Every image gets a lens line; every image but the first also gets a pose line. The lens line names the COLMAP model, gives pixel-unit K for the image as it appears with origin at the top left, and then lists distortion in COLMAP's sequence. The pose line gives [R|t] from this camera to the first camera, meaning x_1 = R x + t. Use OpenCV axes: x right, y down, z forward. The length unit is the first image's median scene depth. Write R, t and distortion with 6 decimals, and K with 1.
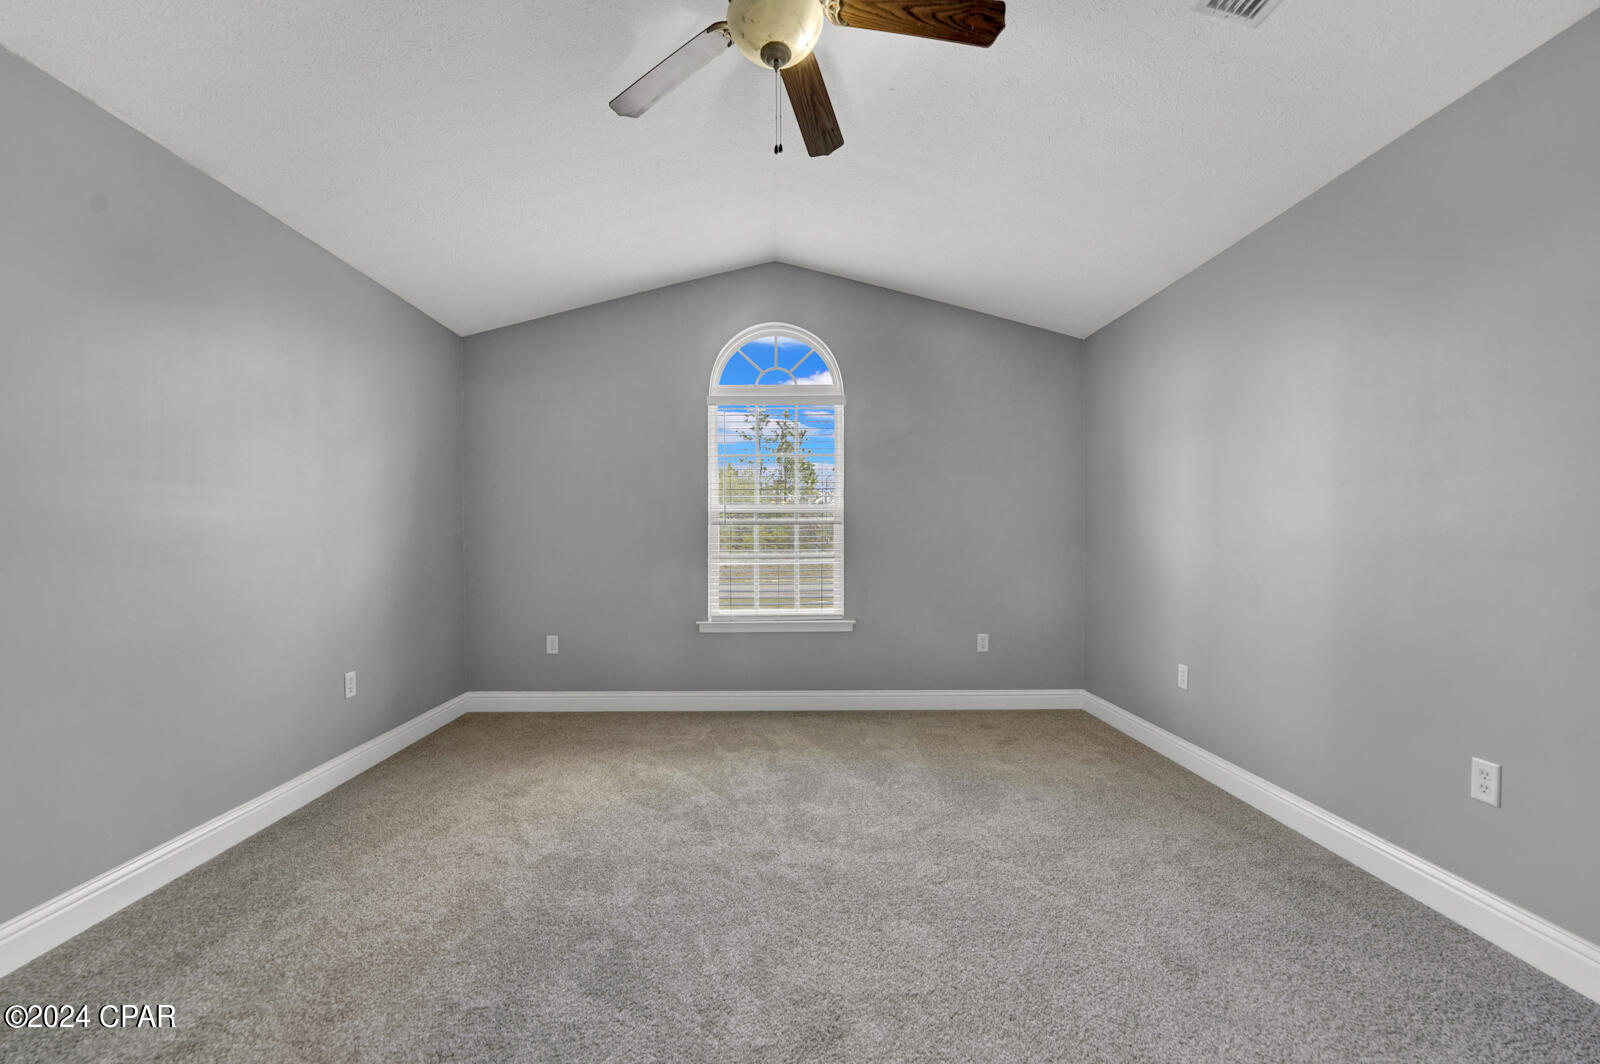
lens RADIAL K [[668.8, 0, 780.5], [0, 668.8, 541.9], [0, 0, 1]] dist [-0.021807, 0.000535]
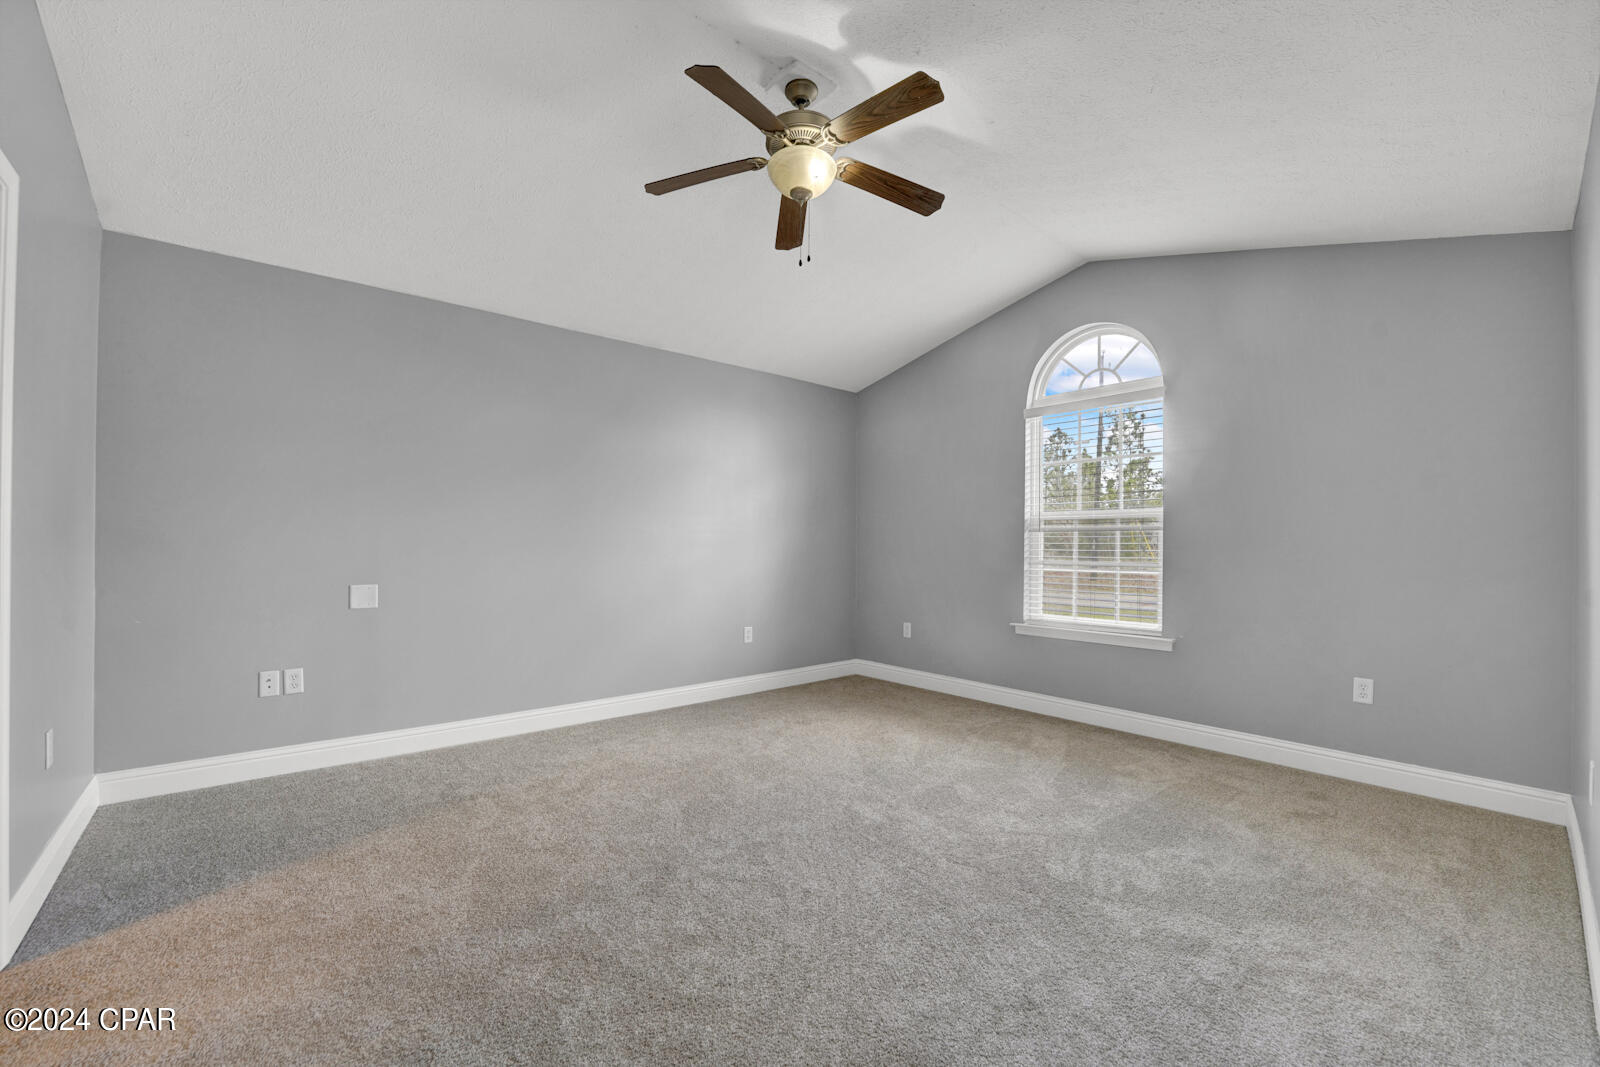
lens RADIAL K [[668.8, 0, 780.5], [0, 668.8, 543.4], [0, 0, 1]] dist [-0.021807, 0.000535]
pose [[0.624497, 0.009324, -0.780971, 0.509347], [-0.012909, 0.999915, 0.001615, -0.004291], [0.780920, 0.009073, 0.624565, 0.051107]]
